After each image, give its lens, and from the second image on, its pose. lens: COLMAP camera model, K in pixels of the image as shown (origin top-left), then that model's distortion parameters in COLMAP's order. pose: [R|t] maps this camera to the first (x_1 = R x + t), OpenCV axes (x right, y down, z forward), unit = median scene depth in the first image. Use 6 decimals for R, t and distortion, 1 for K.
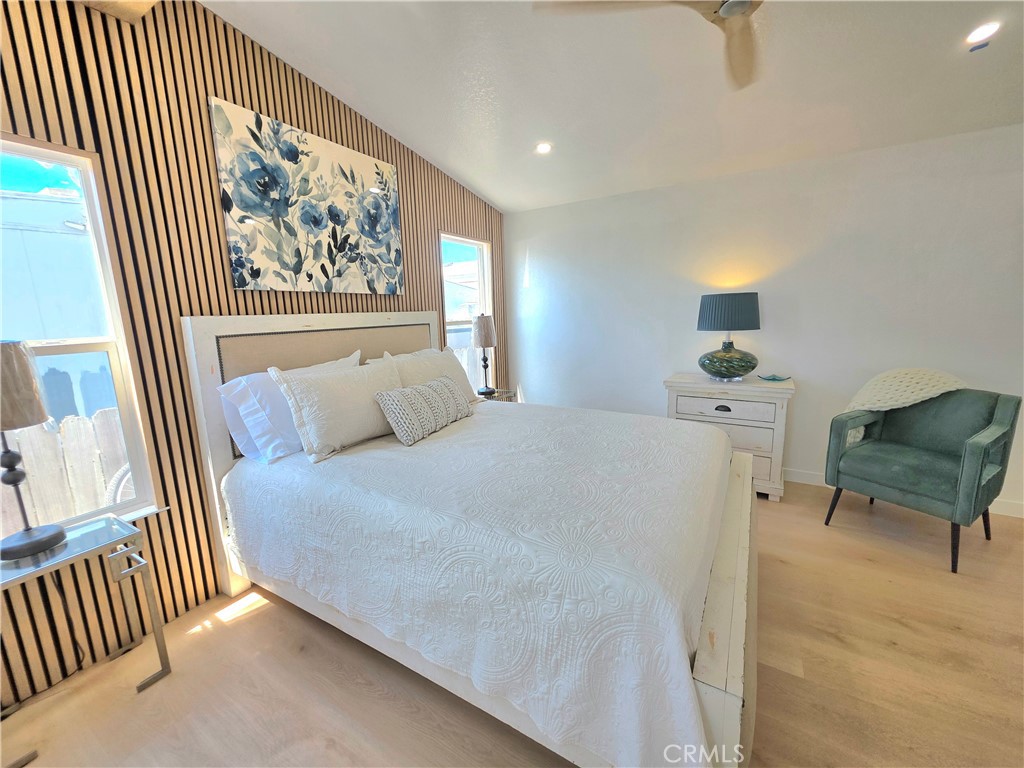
lens RADIAL K [[409.4, 0, 509.2], [0, 409.4, 380.6], [0, 0, 1]] dist [0.002628, -0.000295]
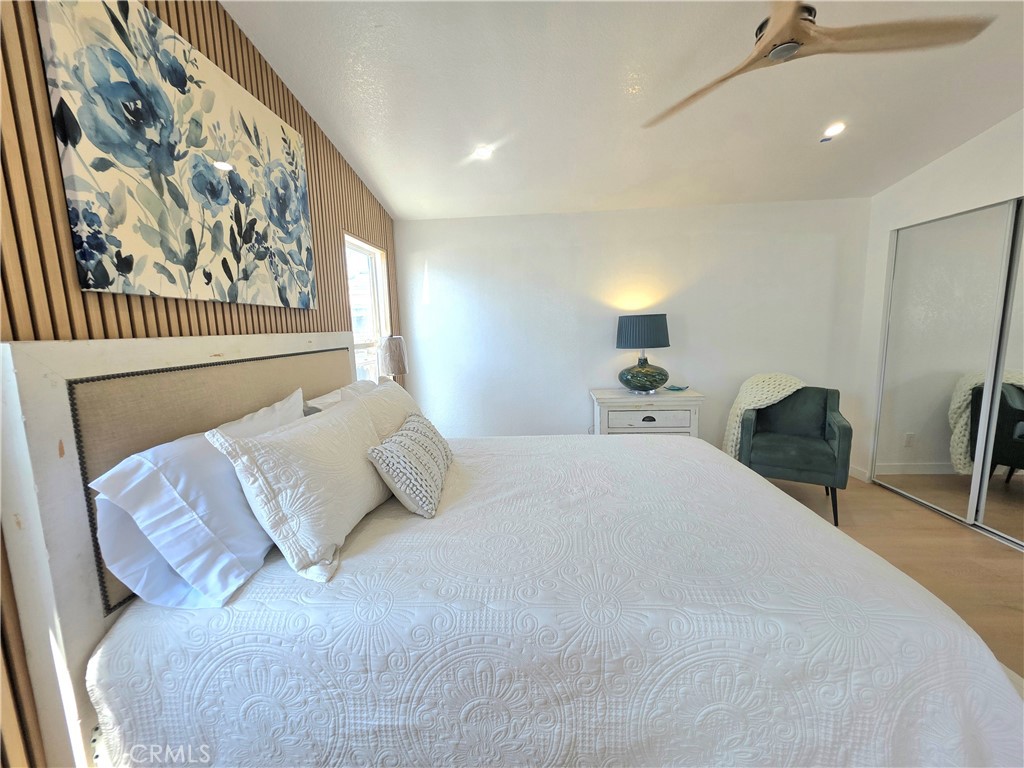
lens RADIAL K [[409.4, 0, 509.2], [0, 409.4, 380.6], [0, 0, 1]] dist [0.002628, -0.000295]
pose [[0.885895, -0.058599, 0.460170, -0.392394], [0.081745, 0.996186, -0.030516, -0.040987], [-0.456627, 0.064651, 0.887306, 0.256940]]
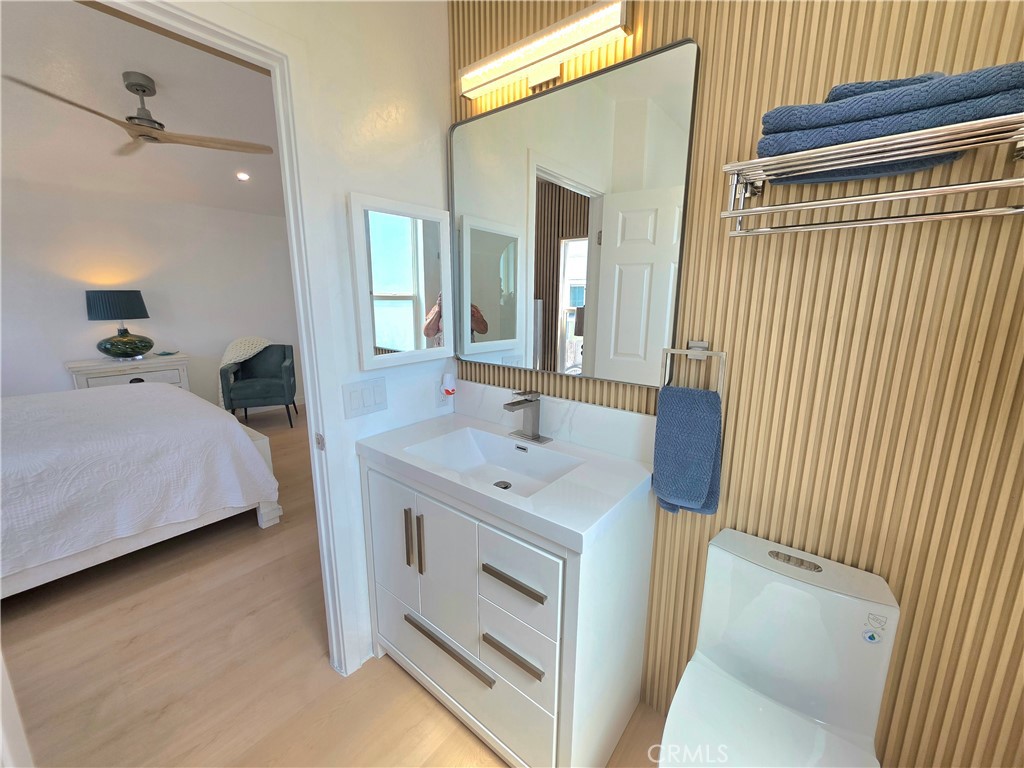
lens RADIAL K [[409.4, 0, 509.2], [0, 409.4, 380.6], [0, 0, 1]] dist [0.002628, -0.000295]
pose [[0.138584, -0.170044, 0.975643, -0.736309], [0.159187, 0.976164, 0.147523, 0.083557], [-0.977473, 0.134866, 0.162350, -0.448249]]
